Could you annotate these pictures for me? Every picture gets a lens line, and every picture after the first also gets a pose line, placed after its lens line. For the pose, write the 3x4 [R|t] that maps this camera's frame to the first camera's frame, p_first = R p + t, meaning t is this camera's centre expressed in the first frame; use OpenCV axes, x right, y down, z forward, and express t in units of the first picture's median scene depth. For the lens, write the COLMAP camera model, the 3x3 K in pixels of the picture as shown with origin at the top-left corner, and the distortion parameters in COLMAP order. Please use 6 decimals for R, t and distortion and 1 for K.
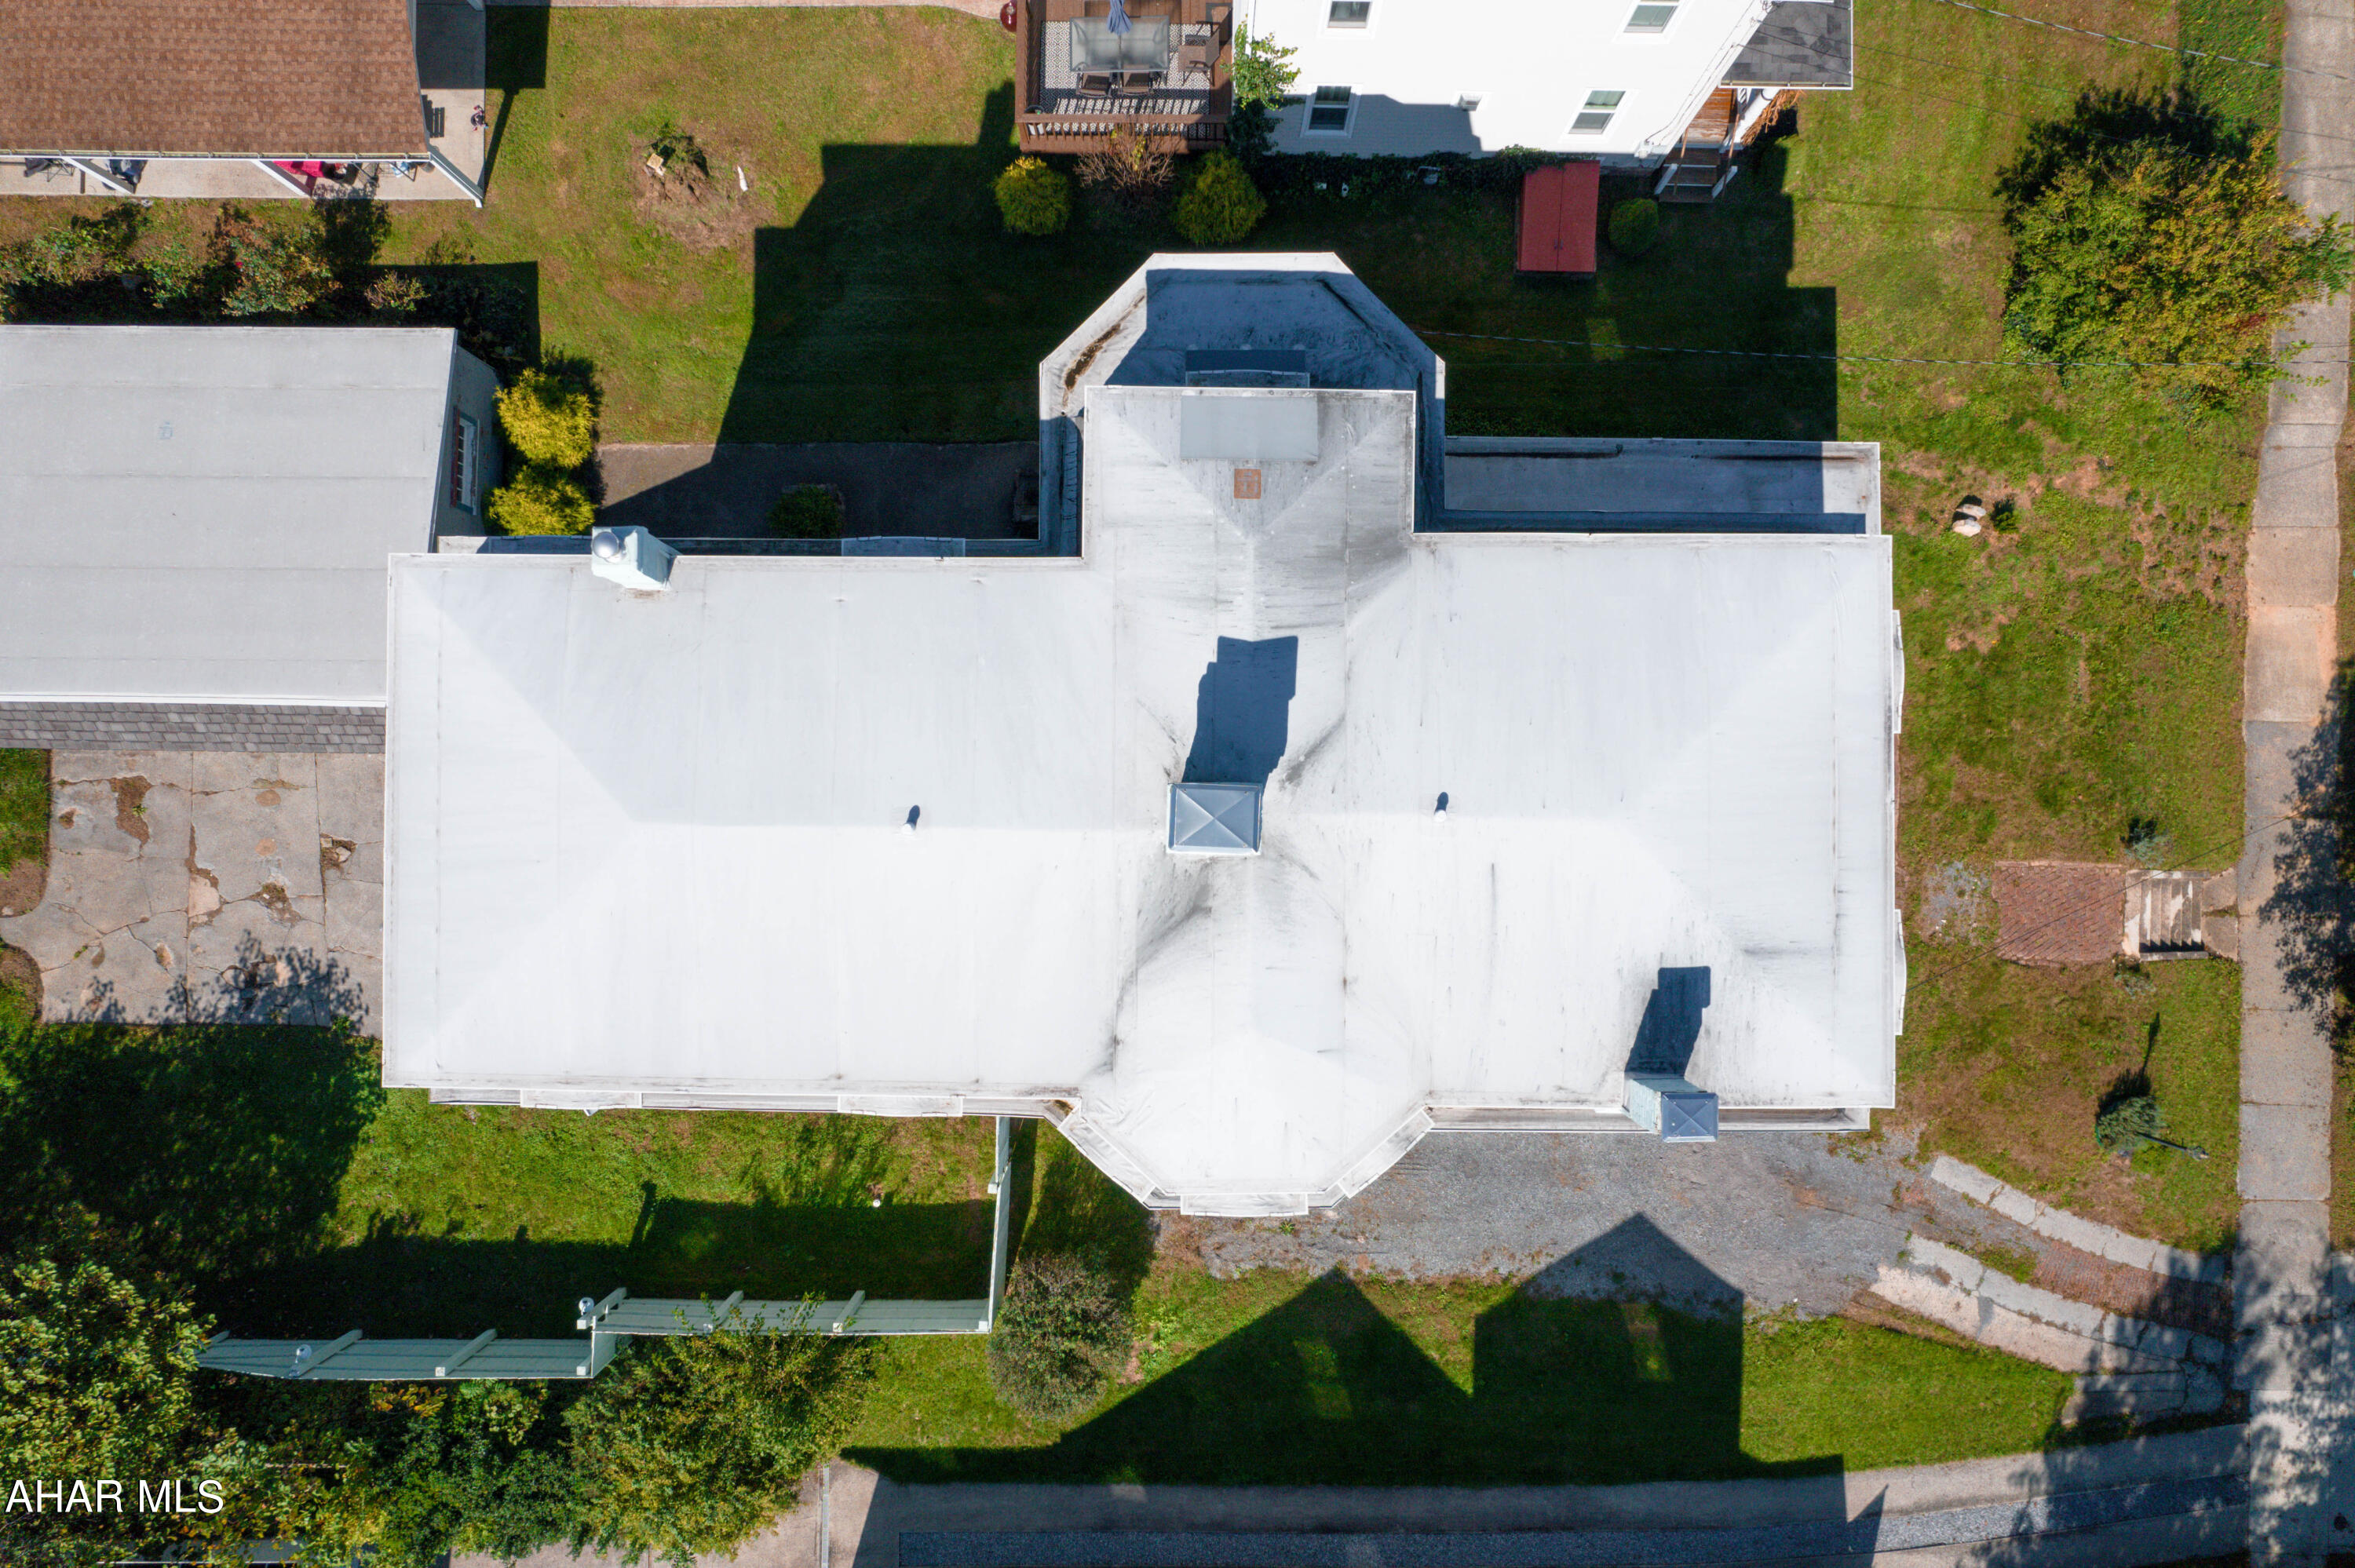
lens RADIAL K [[1505.8, 0, 1178.6], [0, 1505.8, 798.6], [0, 0, 1]] dist [-0.073203, 0.066497]
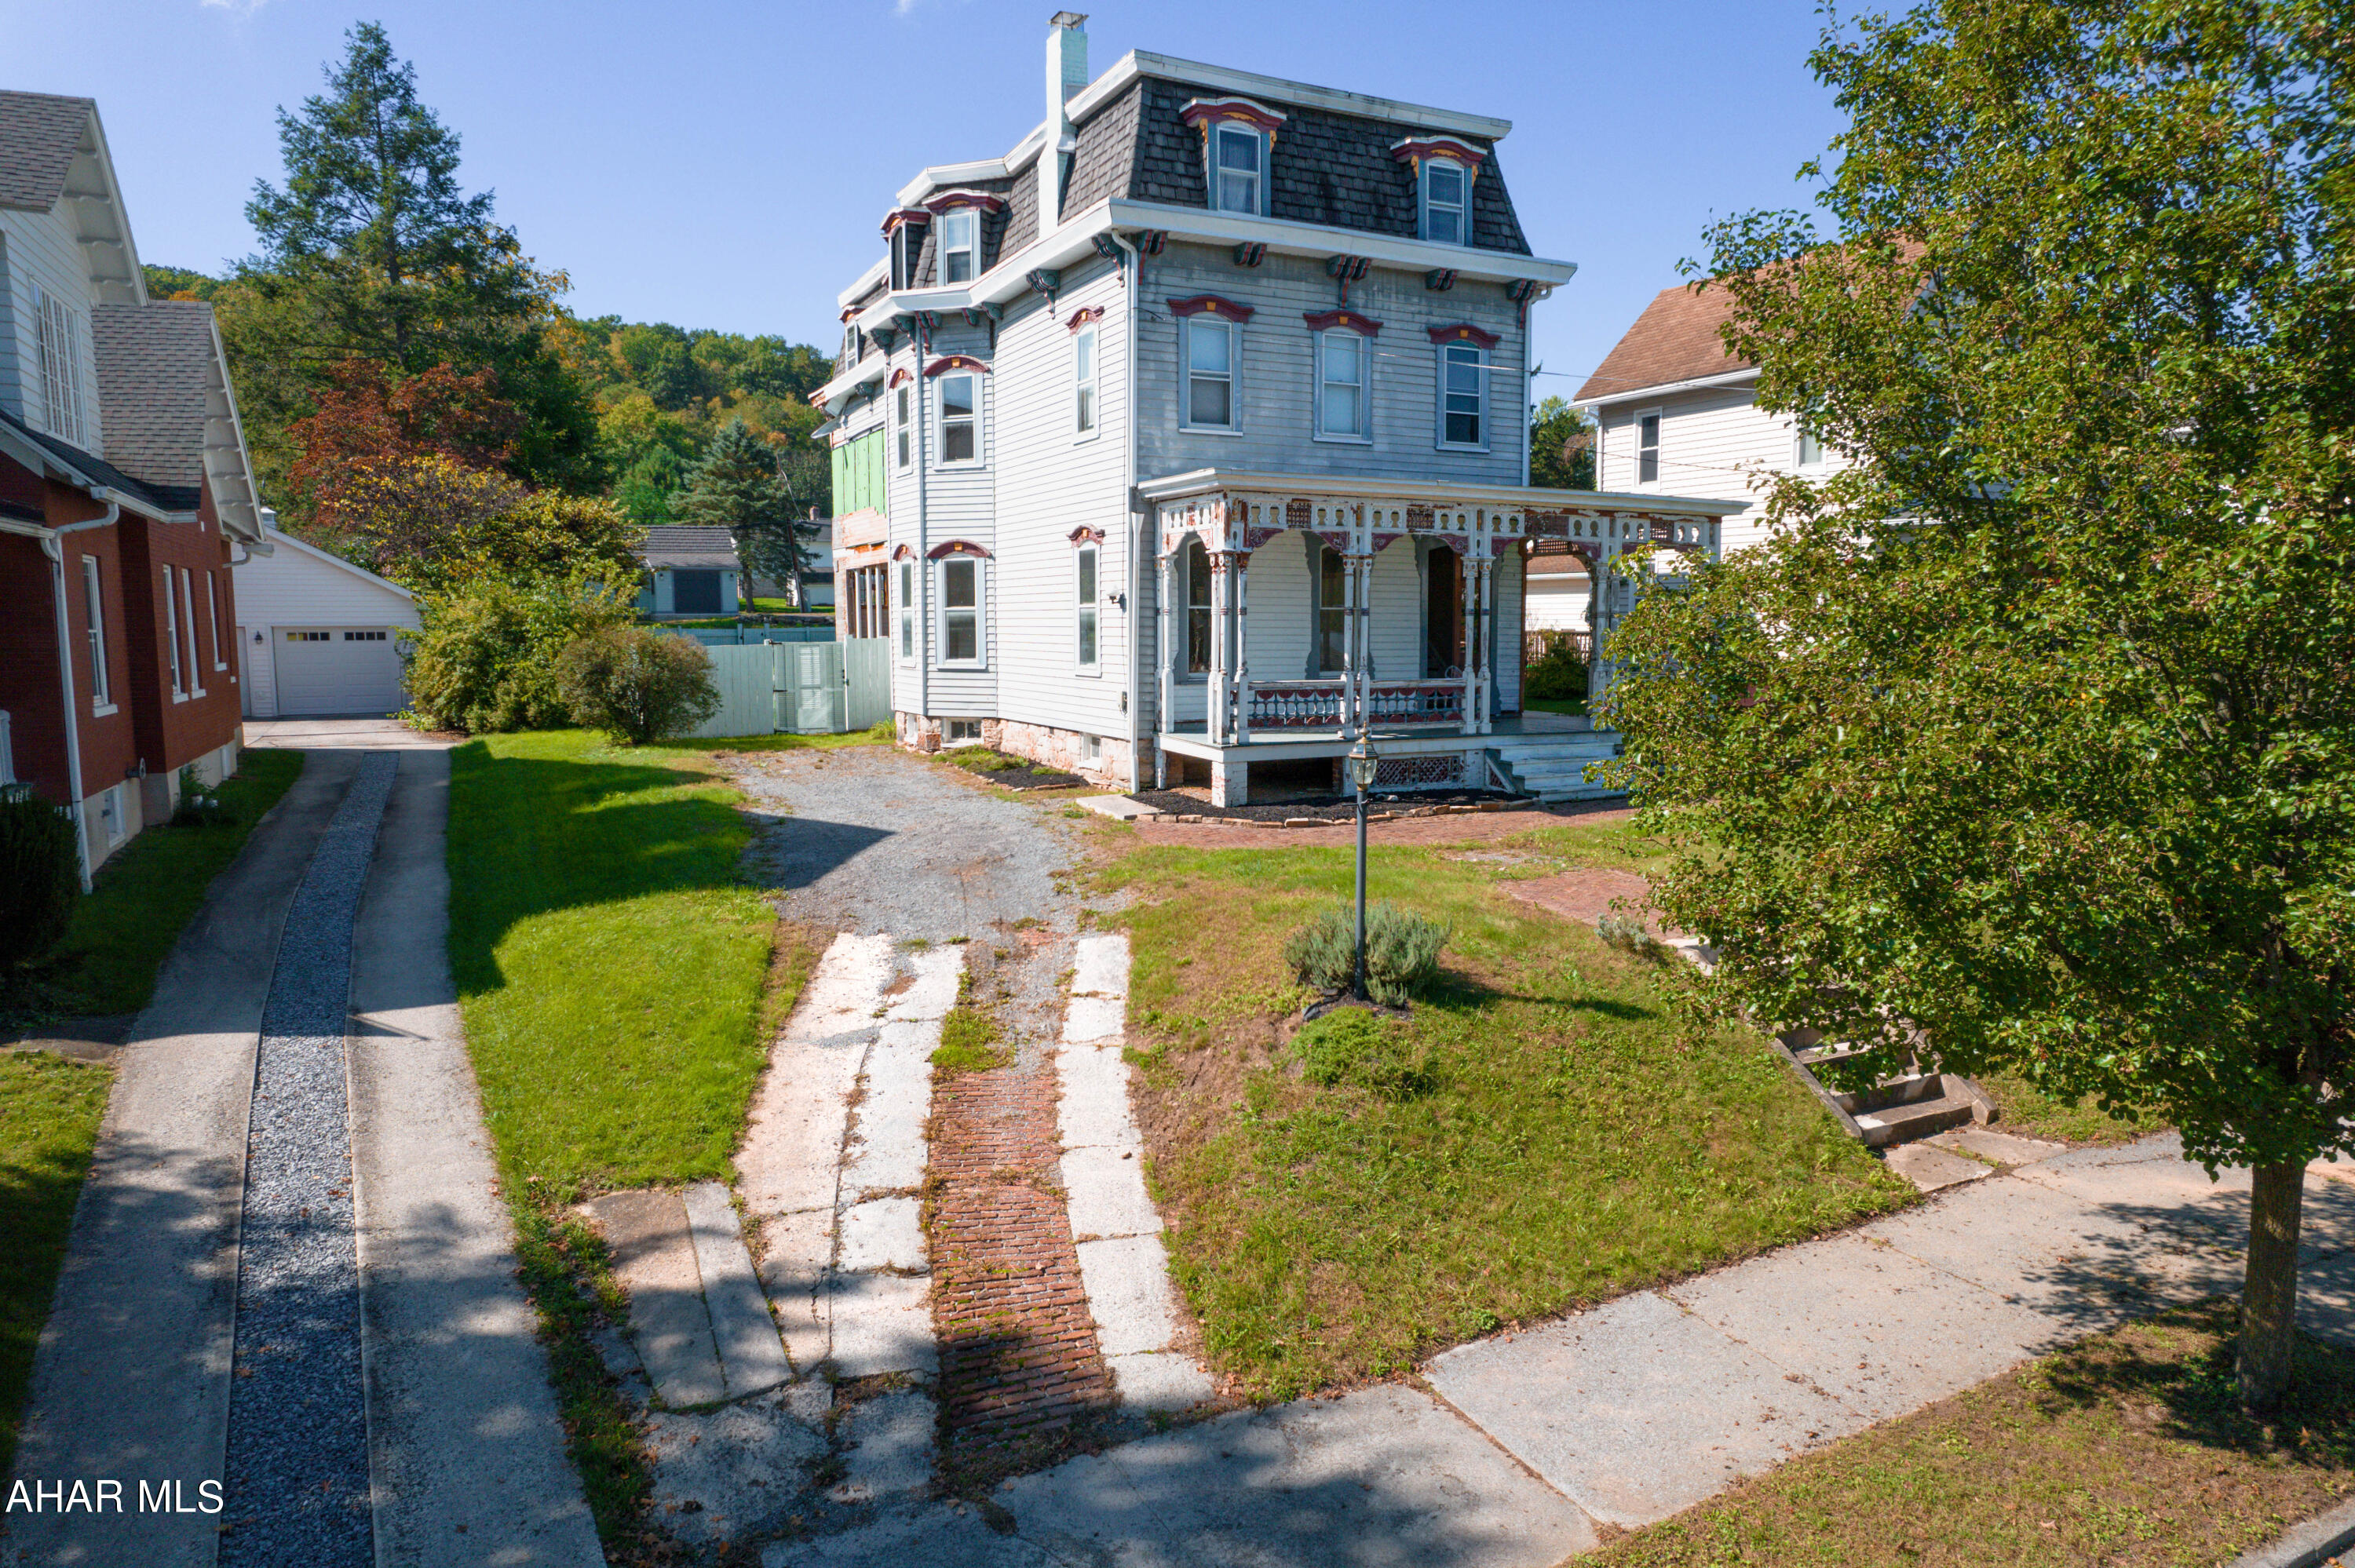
lens RADIAL K [[1505.8, 0, 1172.5], [0, 1505.8, 796.8], [0, 0, 1]] dist [-0.073203, 0.066497]
pose [[0.443101, 0.091515, -0.891788, 1.042842], [-0.896115, 0.073283, -0.437731, 0.479556], [0.025294, 0.993104, 0.114480, 0.941725]]
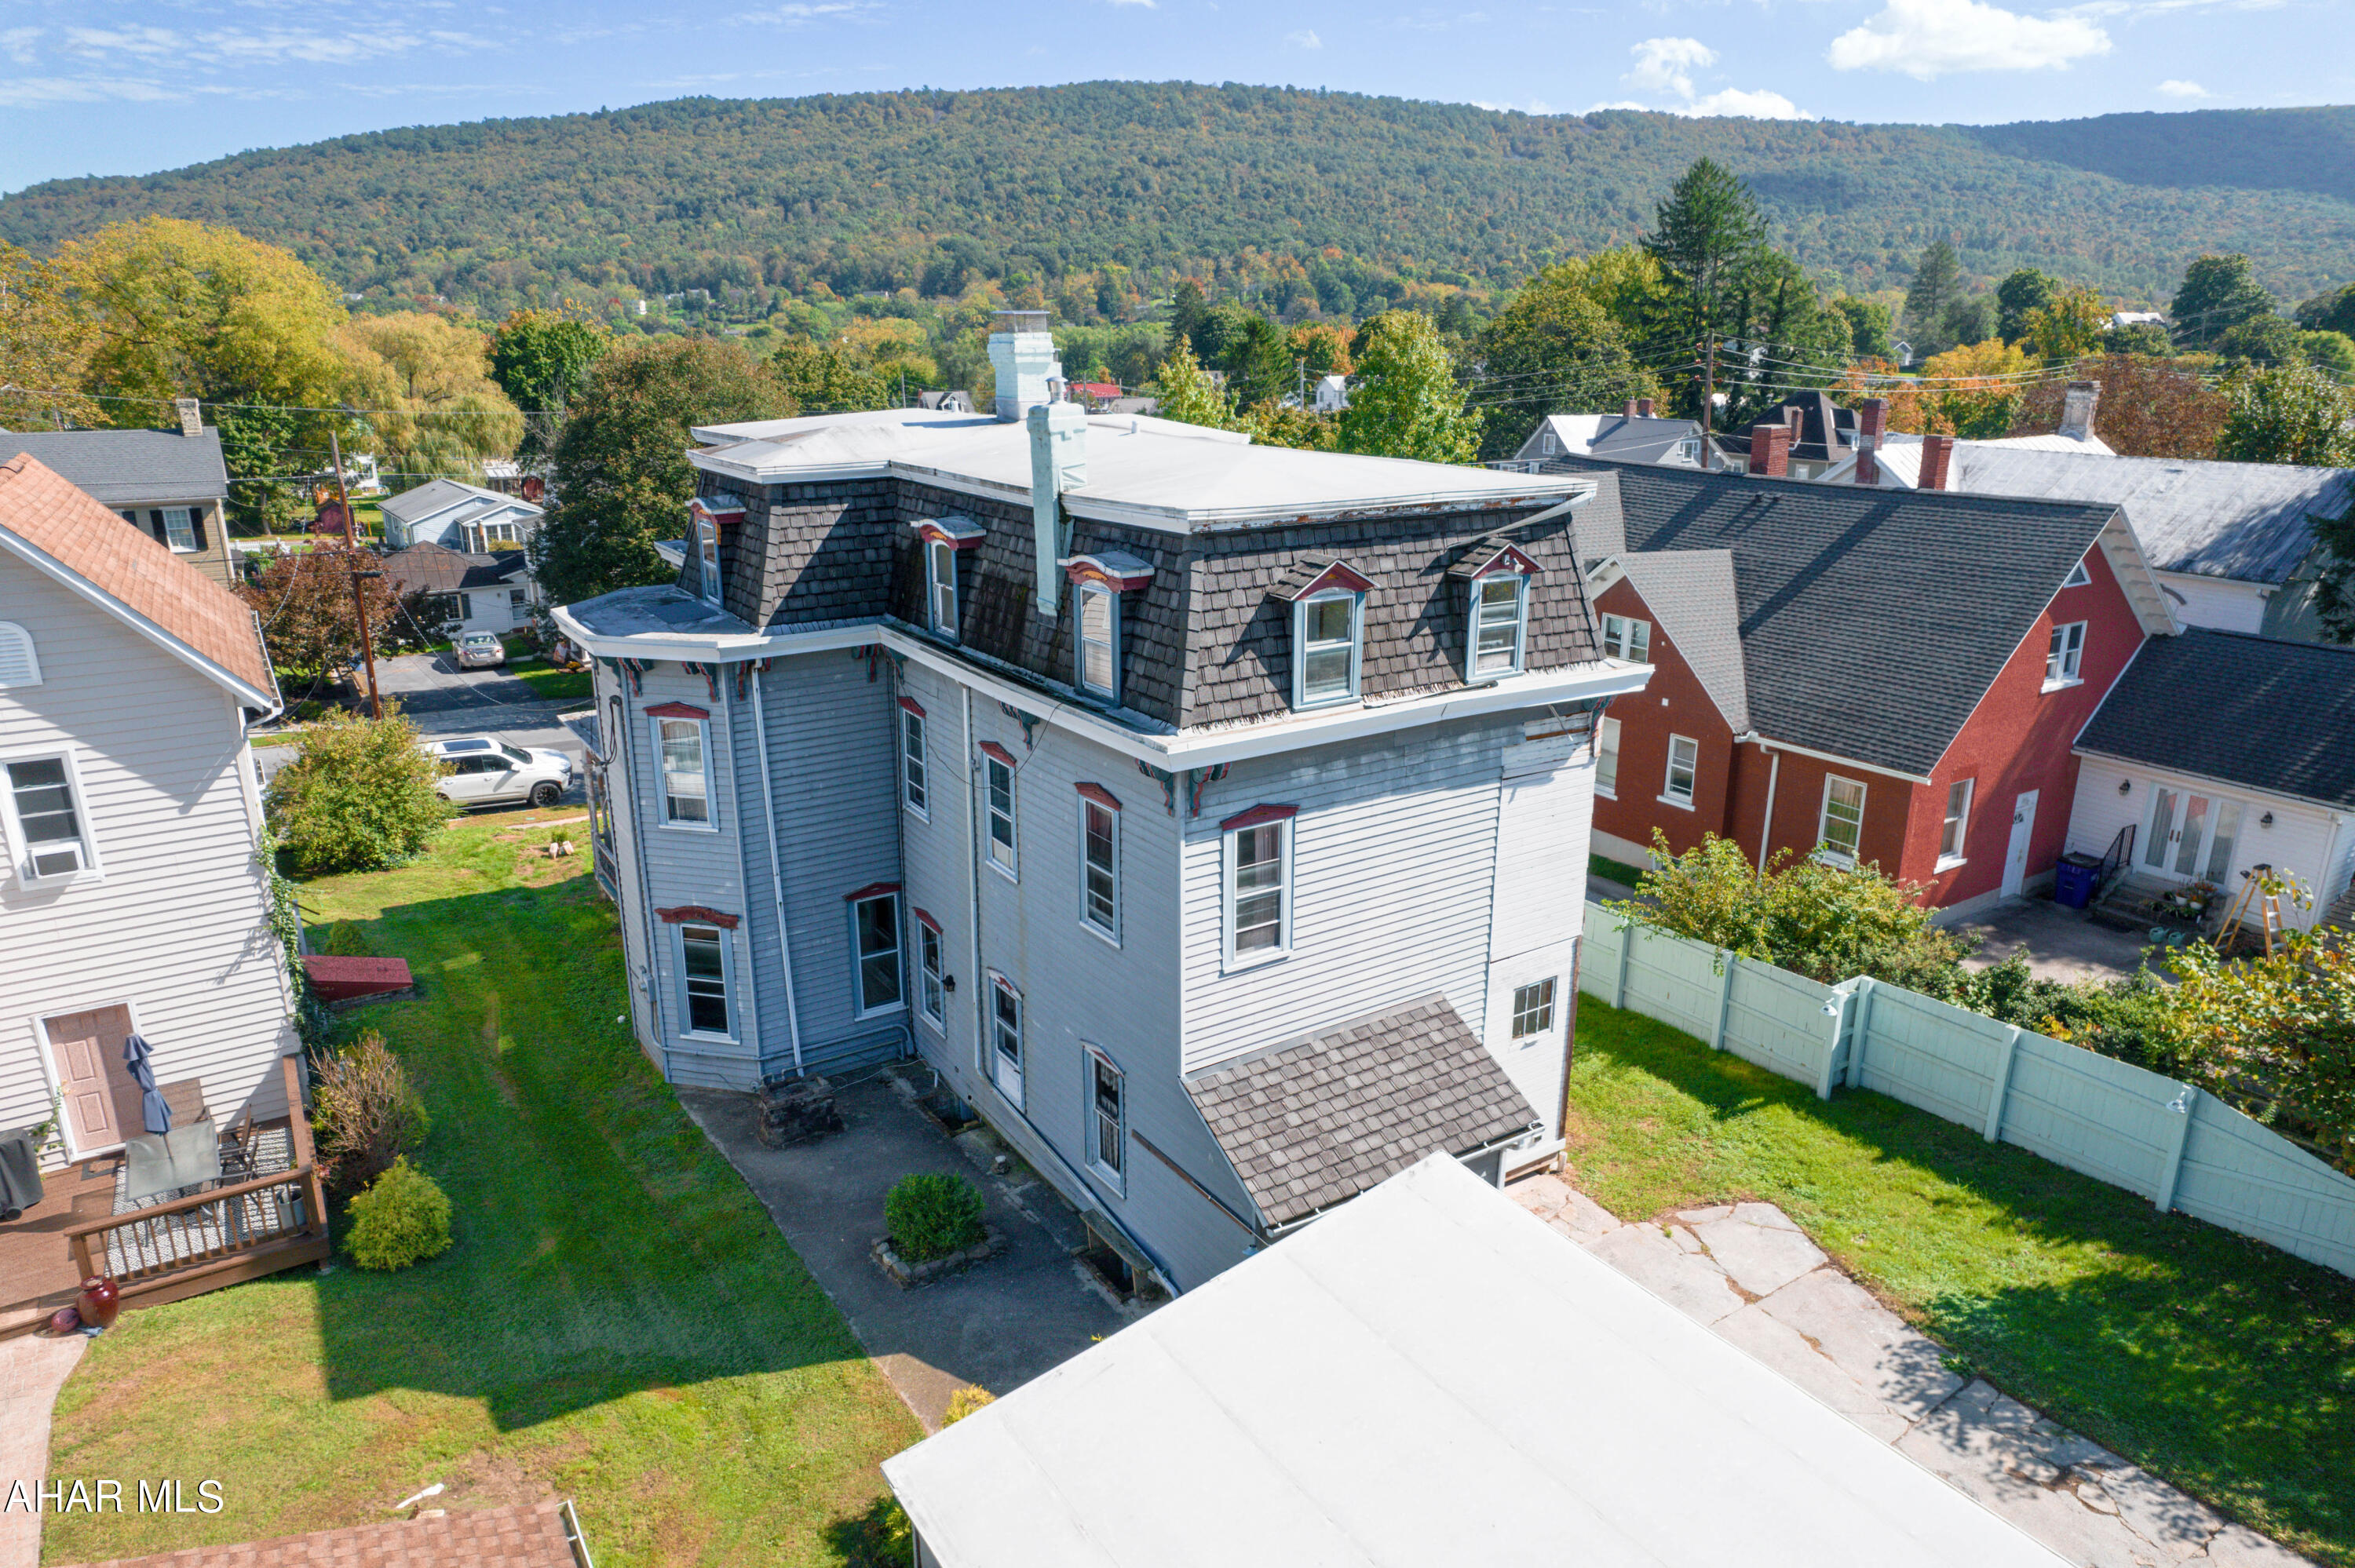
lens RADIAL K [[1505.8, 0, 1190.1], [0, 1505.8, 794.9], [0, 0, 1]] dist [-0.073203, 0.066497]
pose [[-0.549553, -0.254171, 0.795857, -0.829467], [0.835178, -0.142417, 0.531221, -0.423360], [-0.021677, 0.956616, 0.290543, 0.583489]]
